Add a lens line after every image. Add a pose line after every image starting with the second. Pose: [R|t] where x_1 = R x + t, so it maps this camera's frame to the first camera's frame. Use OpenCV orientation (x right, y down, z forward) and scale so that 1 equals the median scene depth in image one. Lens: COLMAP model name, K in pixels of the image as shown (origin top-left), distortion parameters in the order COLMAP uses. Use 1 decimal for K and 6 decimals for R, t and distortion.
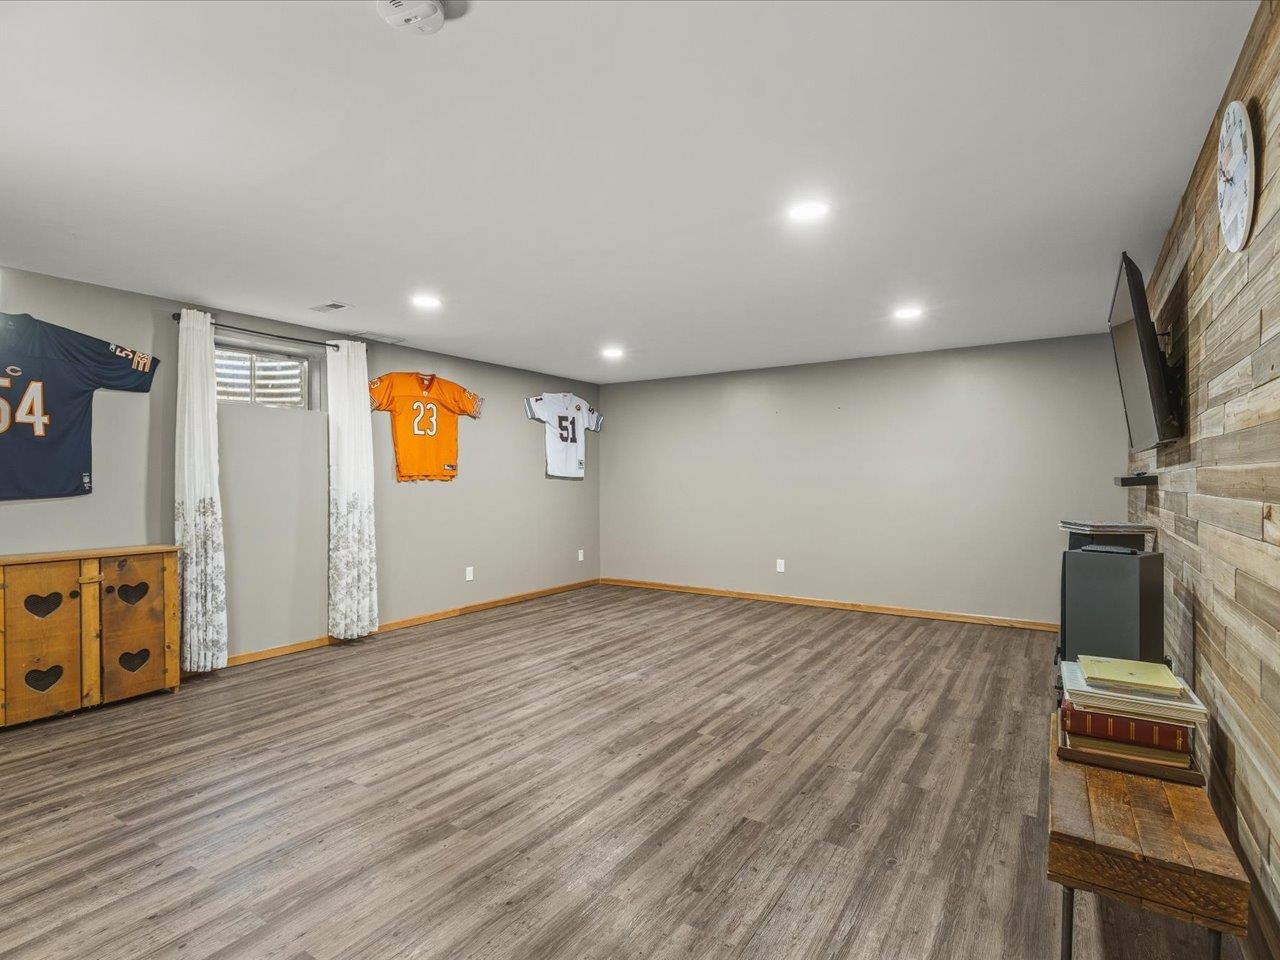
lens RADIAL K [[684.2, 0, 637.6], [0, 684.2, 480.9], [0, 0, 1]] dist [0.001146, -0.000329]
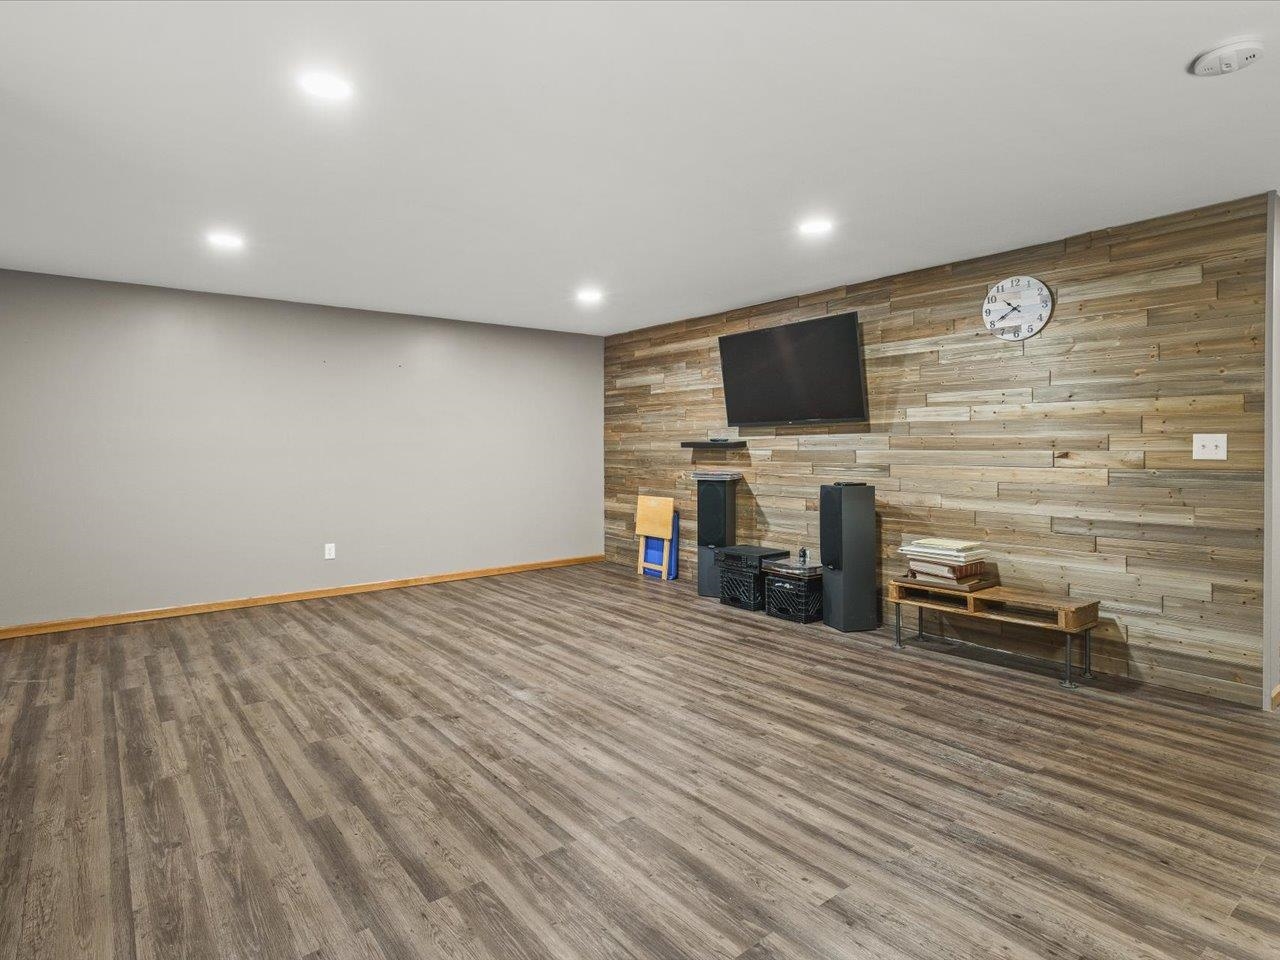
lens RADIAL K [[684.2, 0, 637.5], [0, 684.2, 480.0], [0, 0, 1]] dist [0.001146, -0.000329]
pose [[0.326442, -0.050127, 0.943887, -0.938777], [0.006009, 0.998683, 0.050958, 0.000821], [-0.945198, -0.010963, 0.326313, 0.838485]]
